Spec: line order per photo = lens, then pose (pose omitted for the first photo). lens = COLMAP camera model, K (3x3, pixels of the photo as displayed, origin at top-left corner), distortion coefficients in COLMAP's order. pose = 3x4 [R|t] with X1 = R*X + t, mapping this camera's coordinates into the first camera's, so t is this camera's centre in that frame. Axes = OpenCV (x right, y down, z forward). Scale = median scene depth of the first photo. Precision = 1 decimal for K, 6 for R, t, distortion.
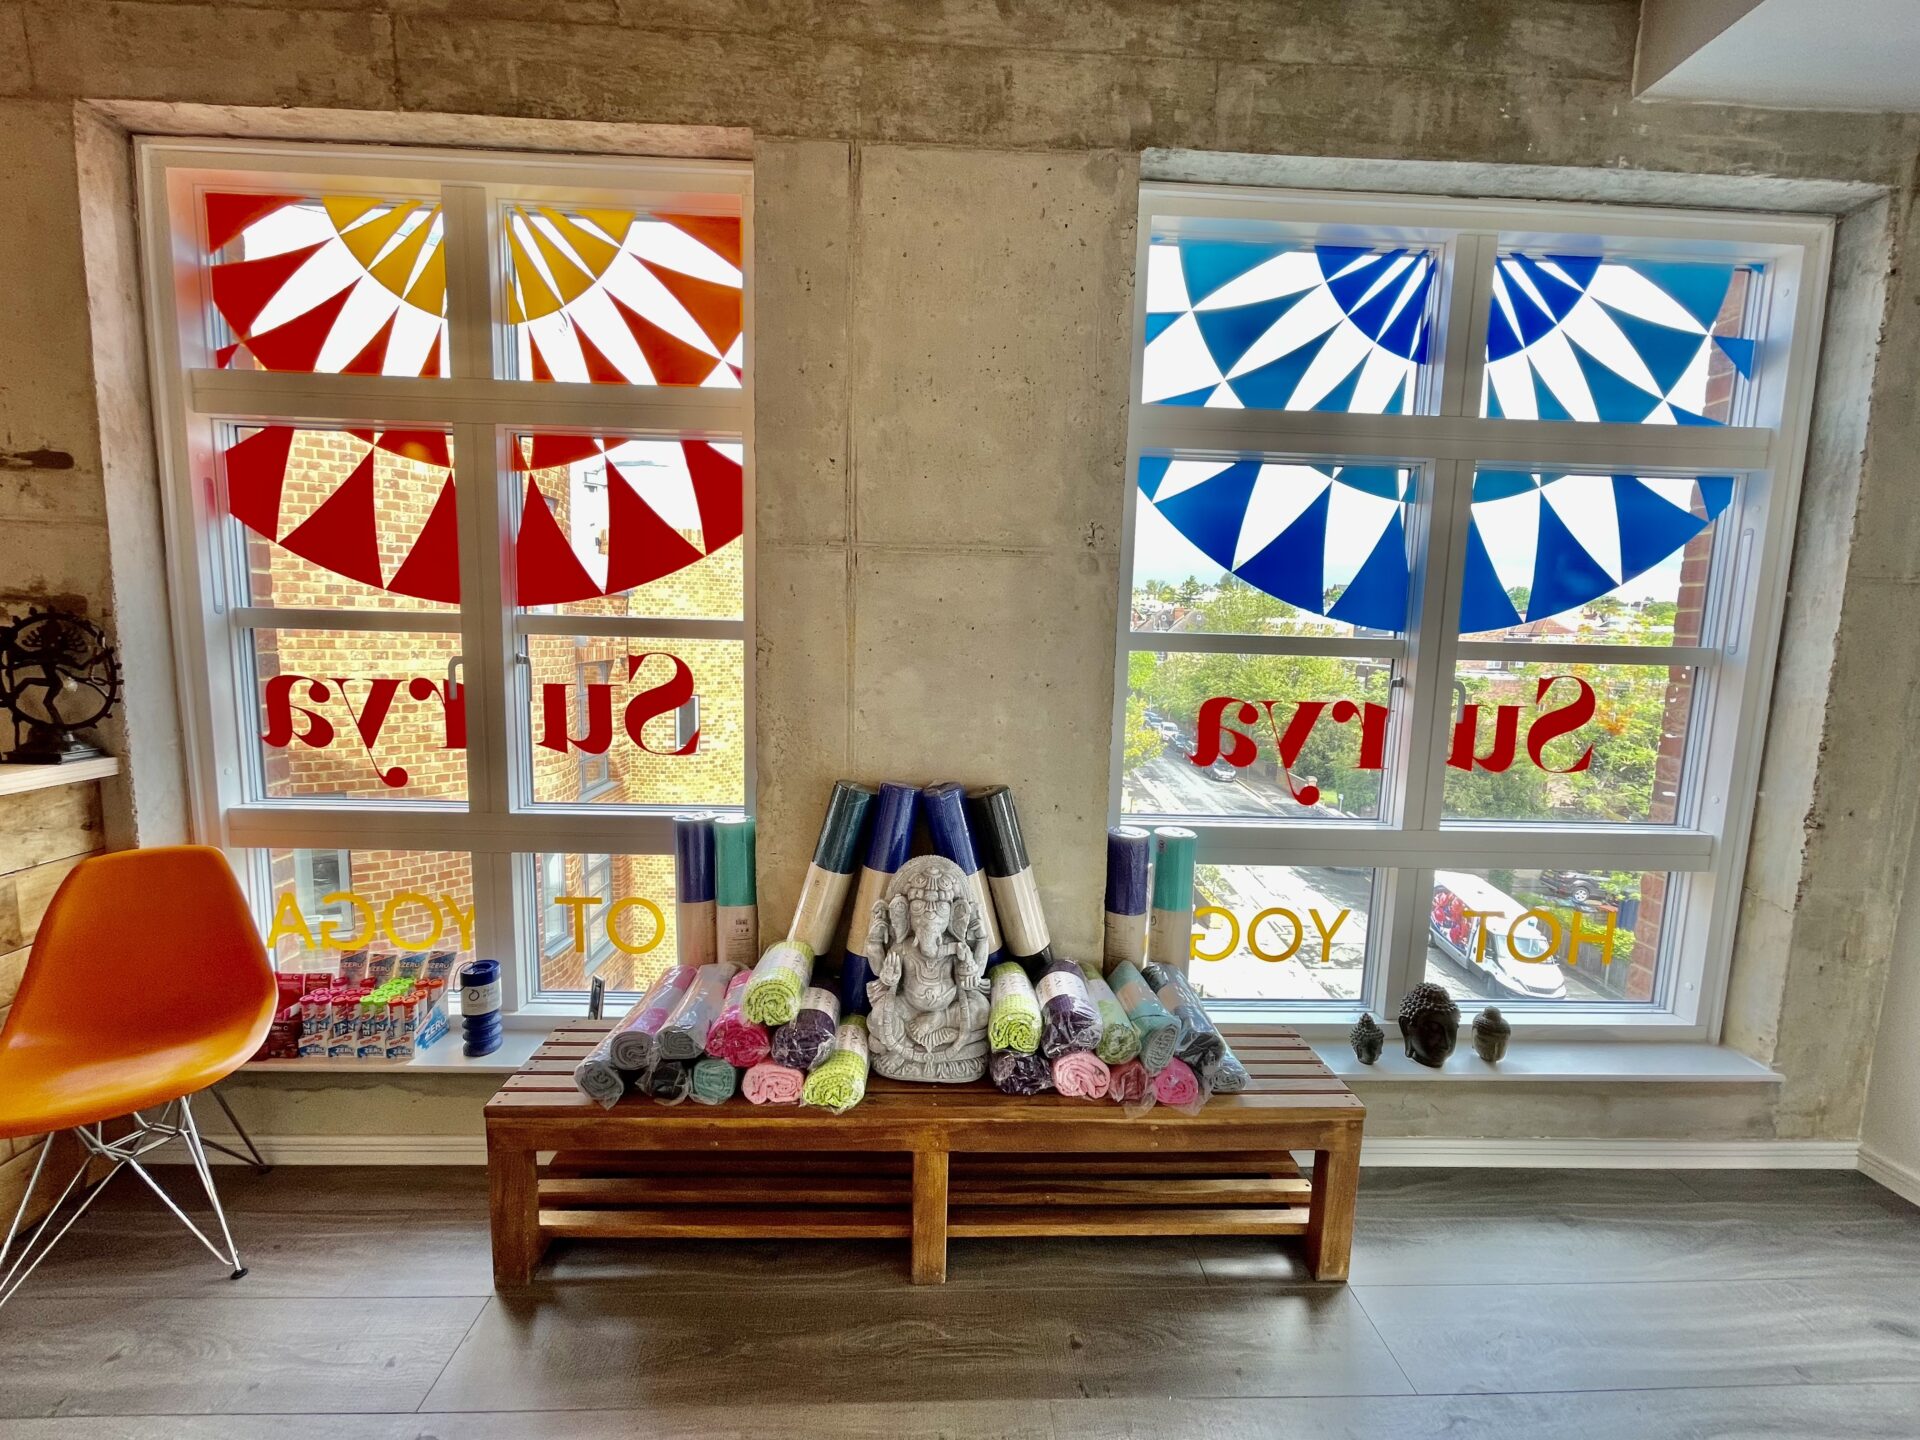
lens RADIAL K [[778.5, 0, 972.6], [0, 778.5, 715.9], [0, 0, 1]] dist [-0.001801, 0.000130]
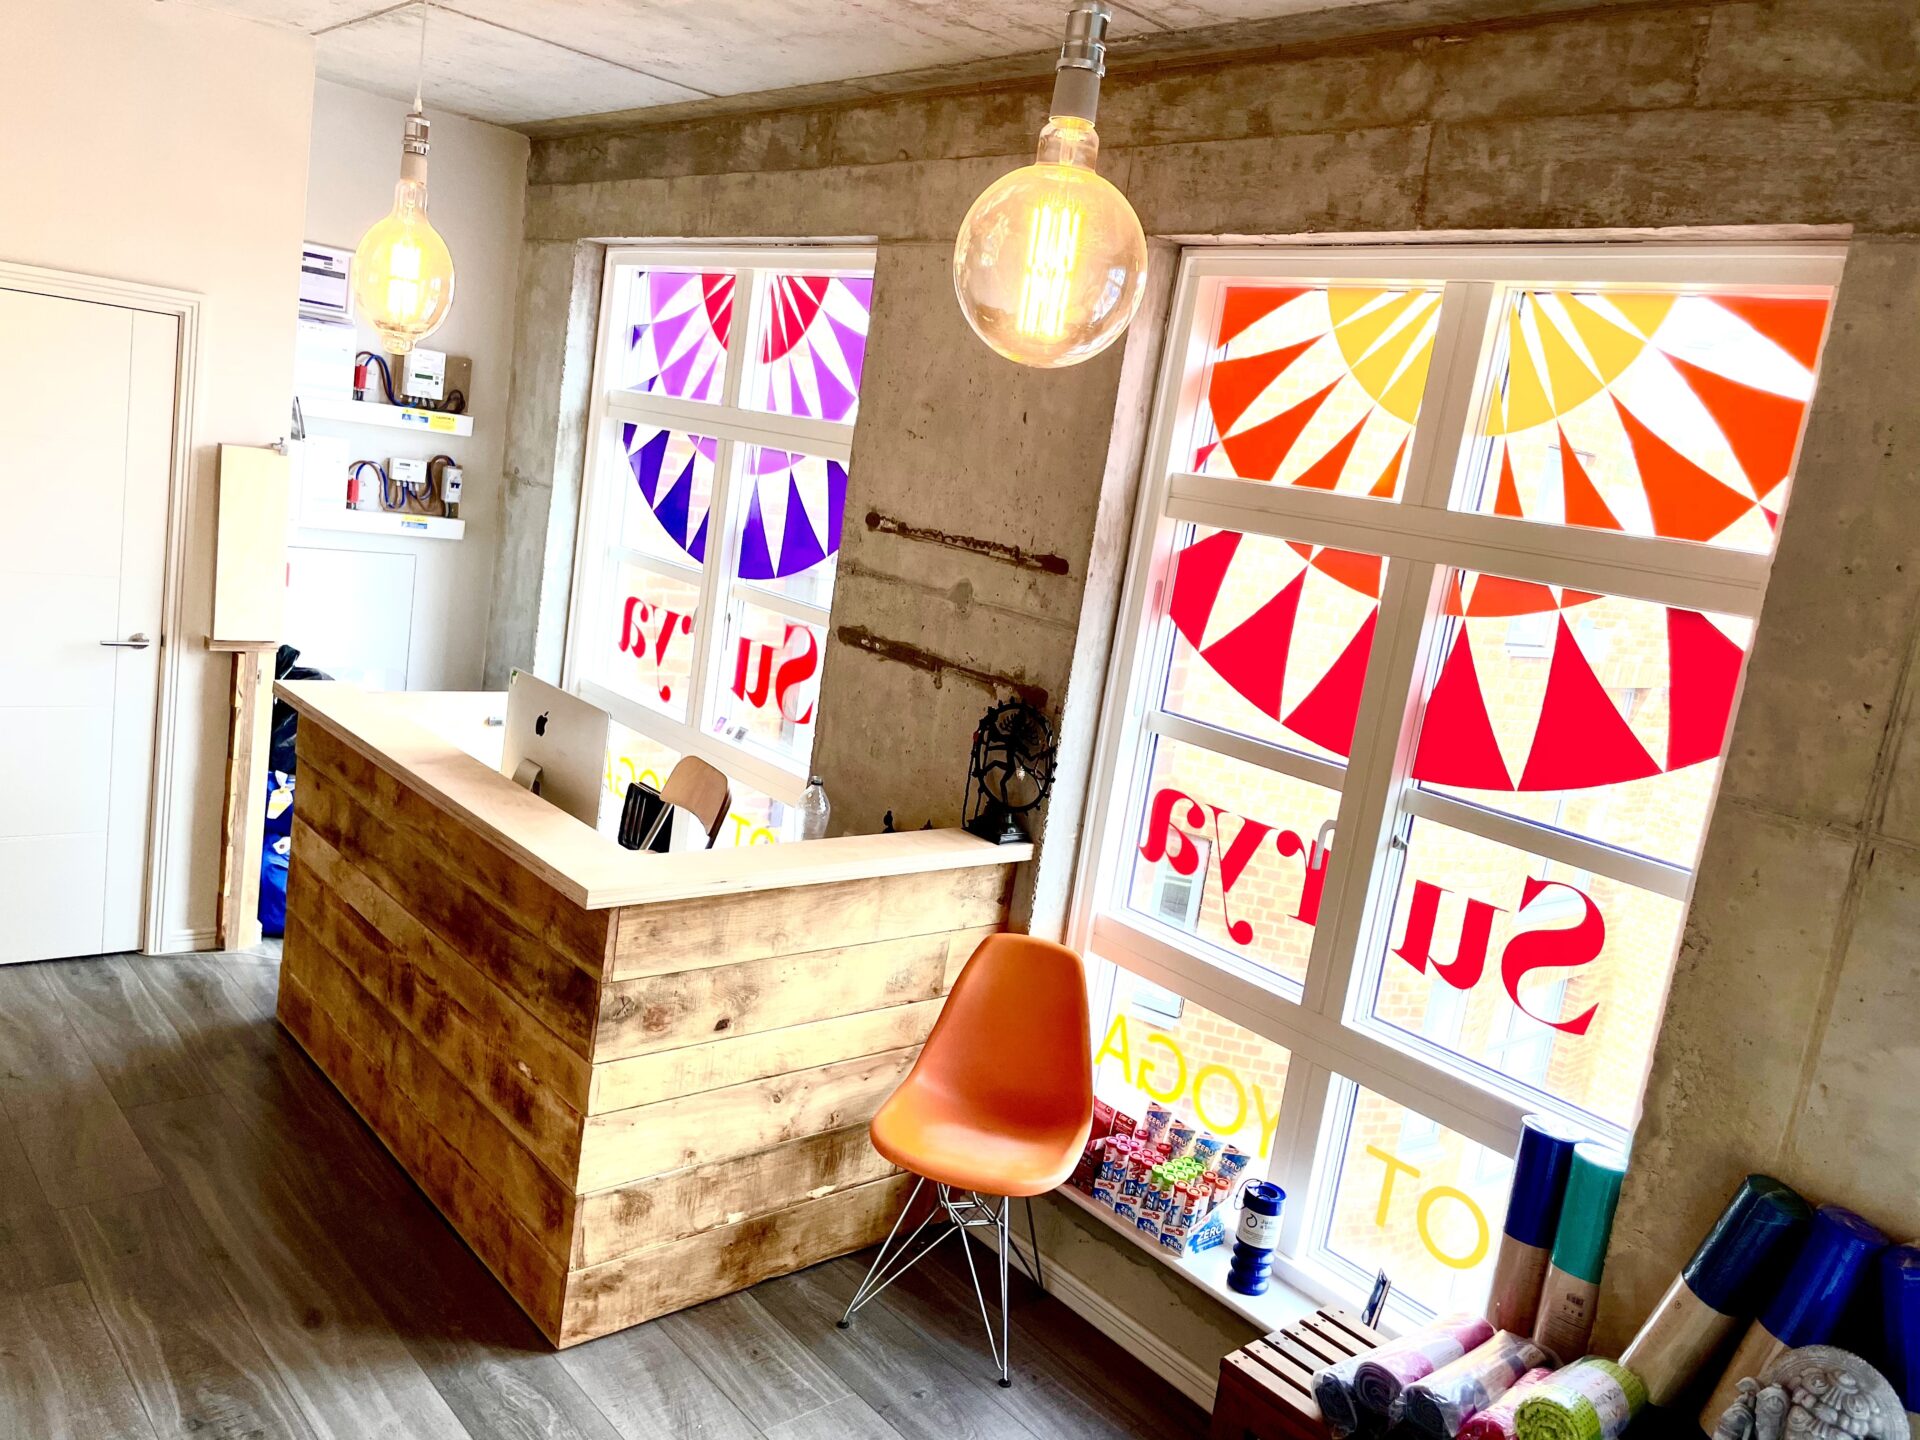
lens RADIAL K [[1466.6, 0, 944.7], [0, 1466.6, 718.1], [0, 0, 1]] dist [0.076361, -0.108890]
pose [[0.616486, 0.201944, -0.761028, 0.275205], [-0.214858, 0.973014, 0.084146, -0.243505], [0.757484, 0.111638, 0.643238, -0.359511]]
